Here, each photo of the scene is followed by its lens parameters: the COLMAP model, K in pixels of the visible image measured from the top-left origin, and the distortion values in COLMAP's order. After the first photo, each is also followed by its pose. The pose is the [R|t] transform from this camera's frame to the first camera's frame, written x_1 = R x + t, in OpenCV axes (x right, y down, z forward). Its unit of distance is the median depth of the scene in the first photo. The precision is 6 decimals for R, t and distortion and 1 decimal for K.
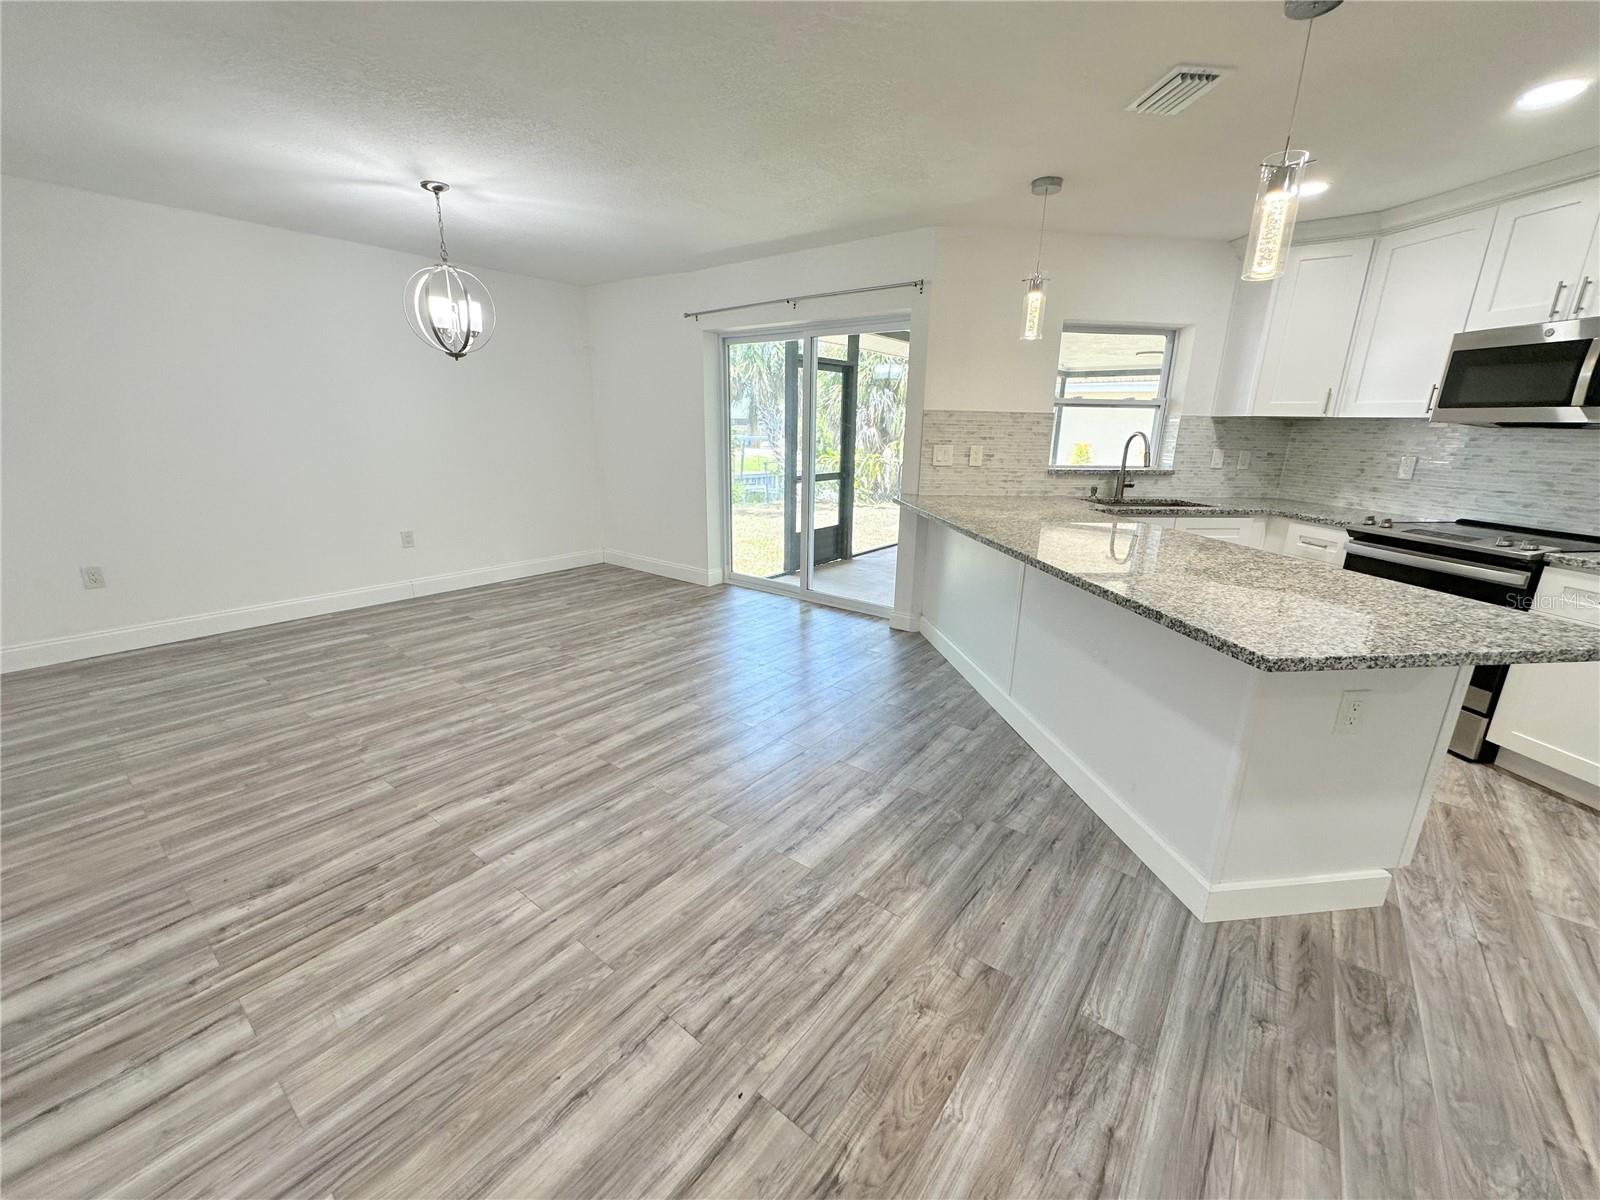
lens RADIAL K [[636.4, 0, 803.4], [0, 636.4, 602.6], [0, 0, 1]] dist [-0.001715, 0.000177]
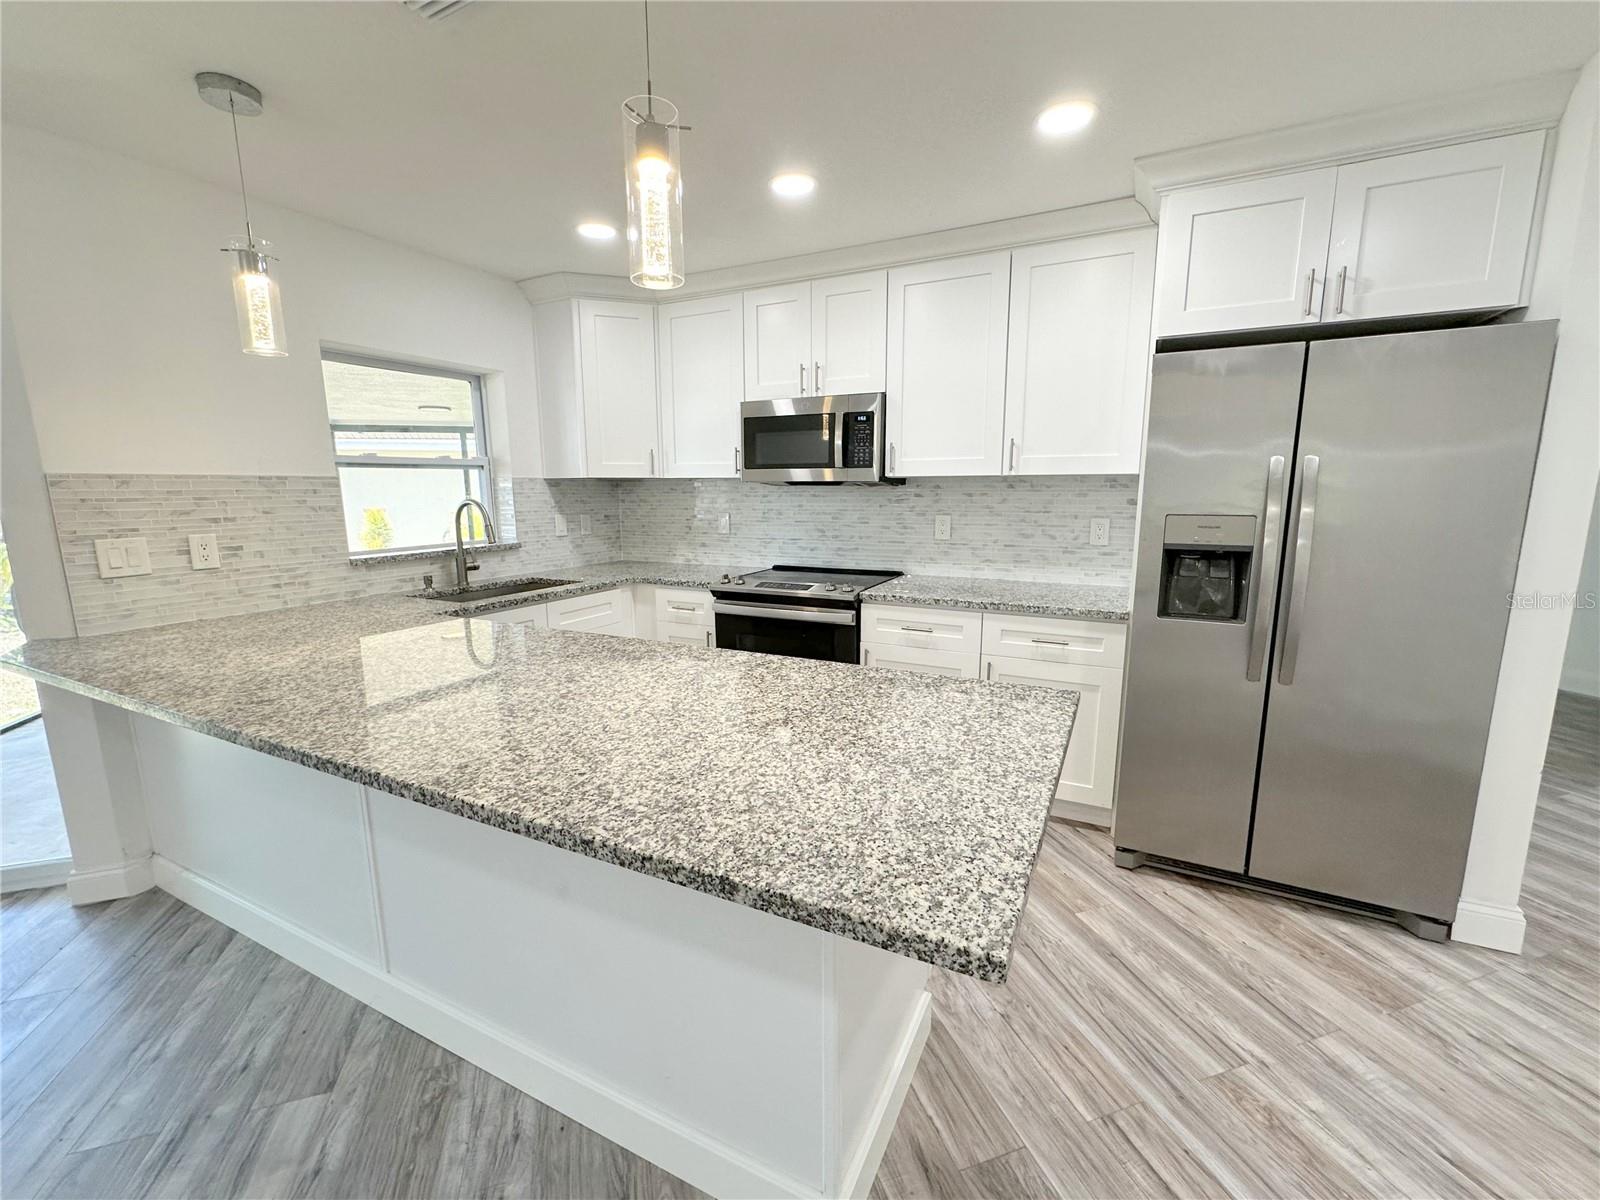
lens RADIAL K [[662.3, 0, 802.0], [0, 662.3, 601.6], [0, 0, 1]] dist [-0.002066, -0.000552]
pose [[0.558282, -0.163514, 0.813379, 0.082527], [0.241646, 0.969927, 0.029125, -0.075794], [-0.793681, 0.180290, 0.581005, 0.241756]]
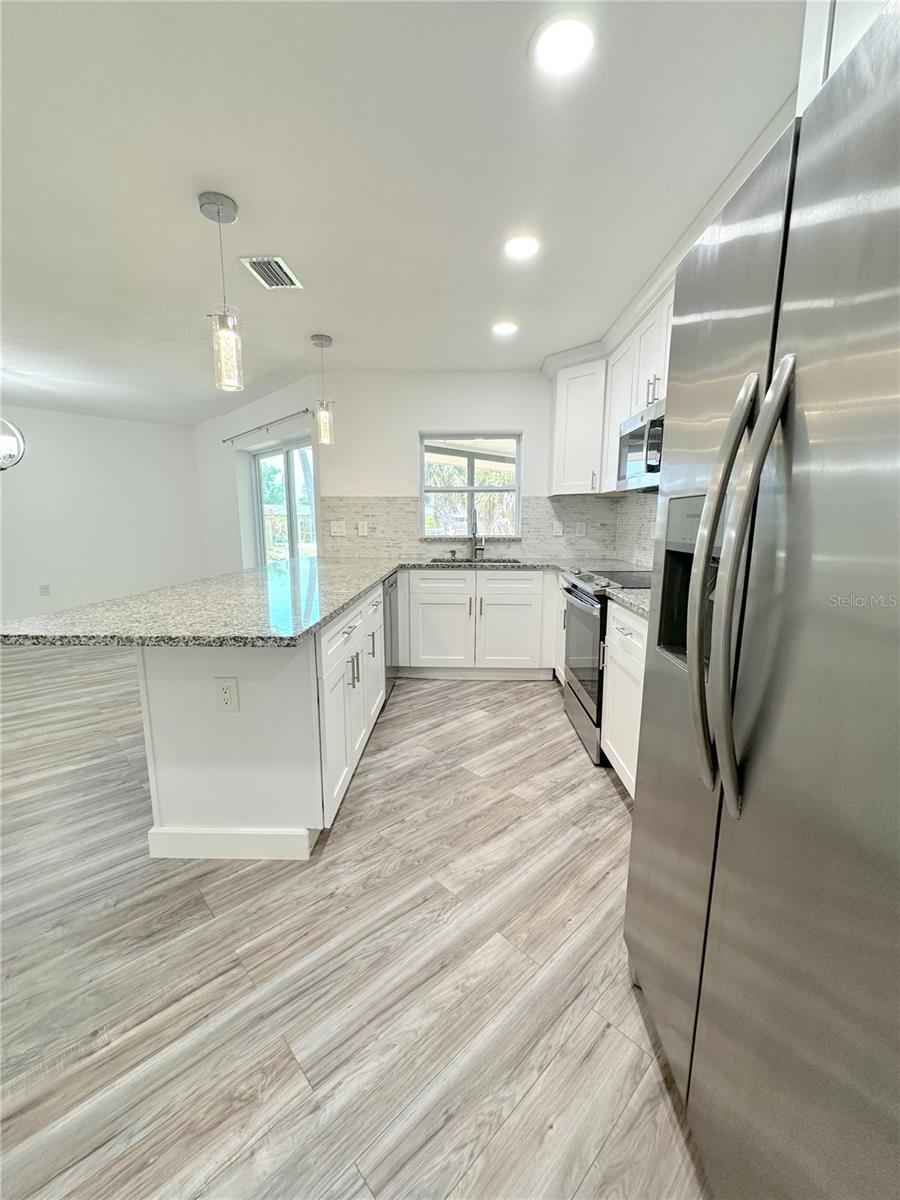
lens RADIAL K [[477.3, 0, 450.0], [0, 477.3, 600.0], [0, 0, 1]] dist [-0.001715, 0.000177]
pose [[0.988387, 0.007511, -0.151774, 0.629993], [-0.024242, 0.993780, -0.108690, 0.031547], [0.150014, 0.111107, 0.982421, 0.031467]]
